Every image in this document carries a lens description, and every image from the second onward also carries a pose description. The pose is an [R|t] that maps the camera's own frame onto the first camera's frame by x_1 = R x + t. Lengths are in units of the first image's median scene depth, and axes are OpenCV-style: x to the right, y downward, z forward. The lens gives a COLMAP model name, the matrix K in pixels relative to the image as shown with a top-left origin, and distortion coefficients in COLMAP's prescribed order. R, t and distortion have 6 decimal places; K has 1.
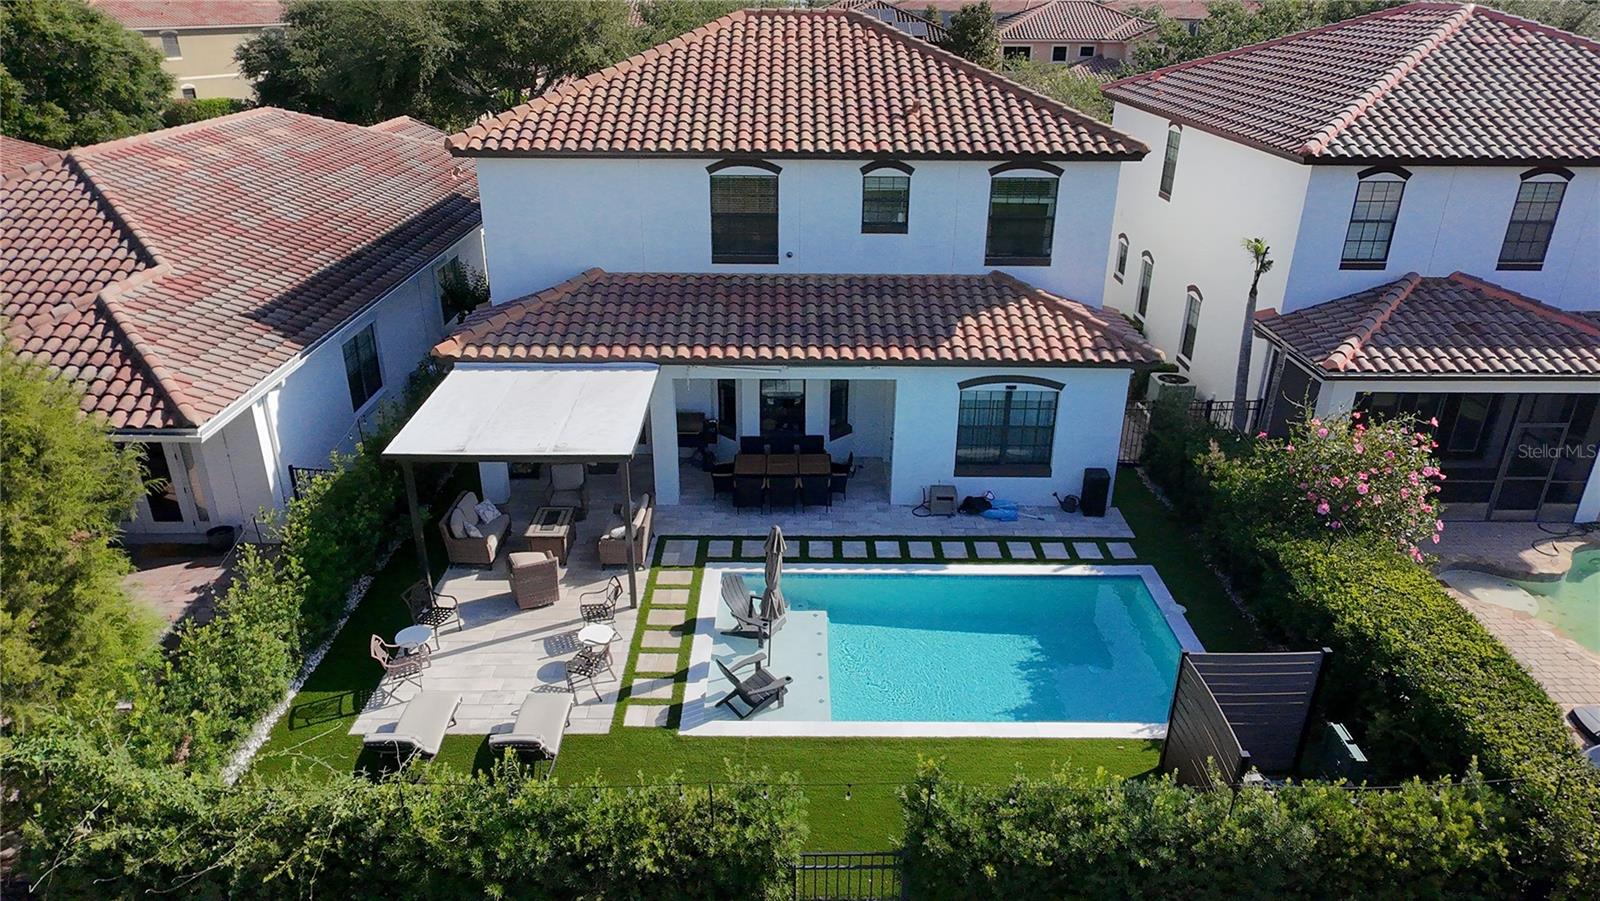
lens RADIAL K [[1032.6, 0, 803.6], [0, 1032.6, 458.0], [0, 0, 1]] dist [0.011731, -0.008839]
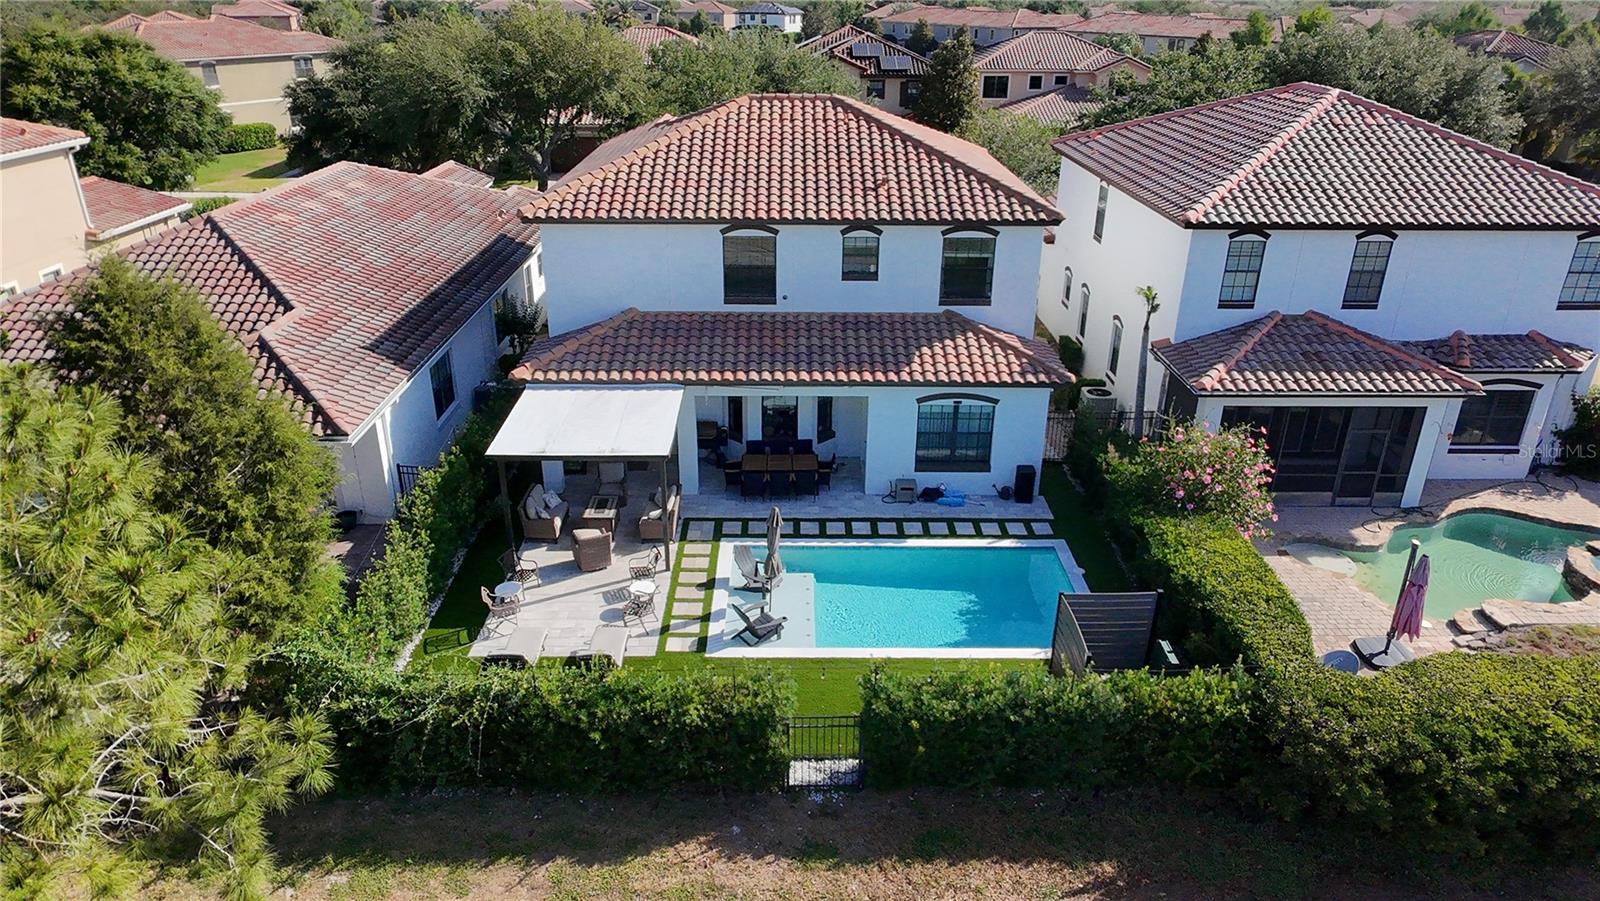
lens RADIAL K [[1032.6, 0, 803.5], [0, 1032.6, 452.4], [0, 0, 1]] dist [0.011731, -0.008839]
pose [[0.999994, -0.001304, 0.003331, 0.004735], [0.001321, 0.999985, -0.005229, 0.000327], [-0.003324, 0.005234, 0.999981, -0.287489]]
